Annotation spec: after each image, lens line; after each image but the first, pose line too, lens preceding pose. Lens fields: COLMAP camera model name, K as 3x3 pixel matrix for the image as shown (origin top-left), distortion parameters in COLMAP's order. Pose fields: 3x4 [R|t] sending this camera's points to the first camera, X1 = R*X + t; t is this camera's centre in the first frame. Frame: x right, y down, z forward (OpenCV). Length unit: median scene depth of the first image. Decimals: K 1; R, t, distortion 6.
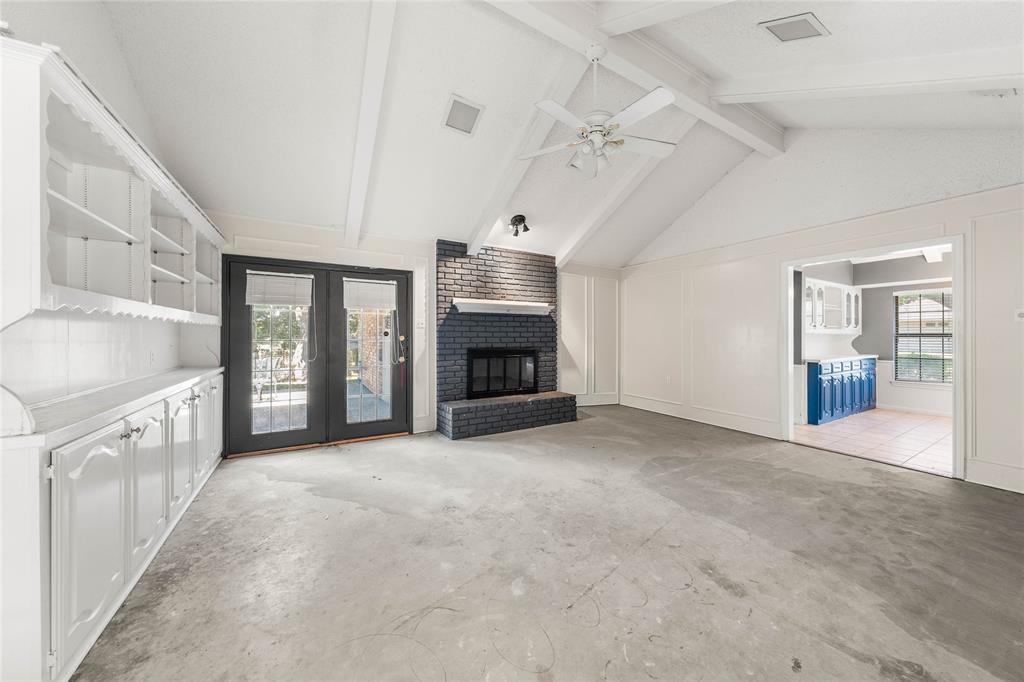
lens RADIAL K [[351.3, 0, 513.8], [0, 351.3, 335.3], [0, 0, 1]] dist [0.000481, 0.000515]
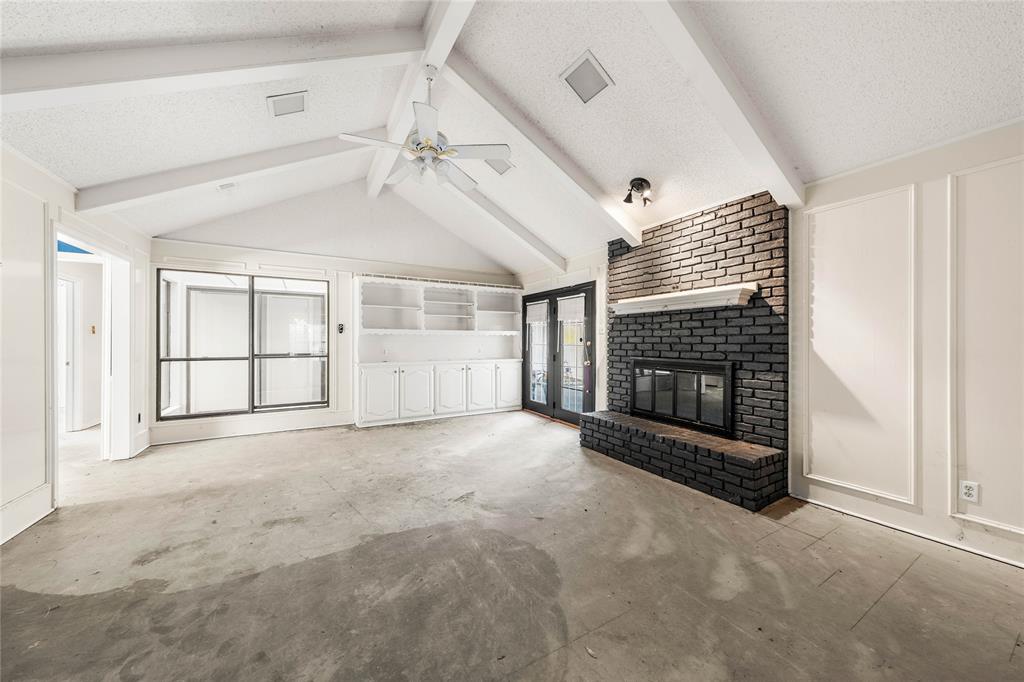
lens RADIAL K [[351.3, 0, 512.0], [0, 351.3, 342.1], [0, 0, 1]] dist [0.000481, 0.000515]
pose [[-0.003544, -0.000076, -0.999994, 0.953192], [-0.001299, 0.999999, -0.000071, 0.004248], [0.999993, 0.001299, -0.003544, 0.927245]]
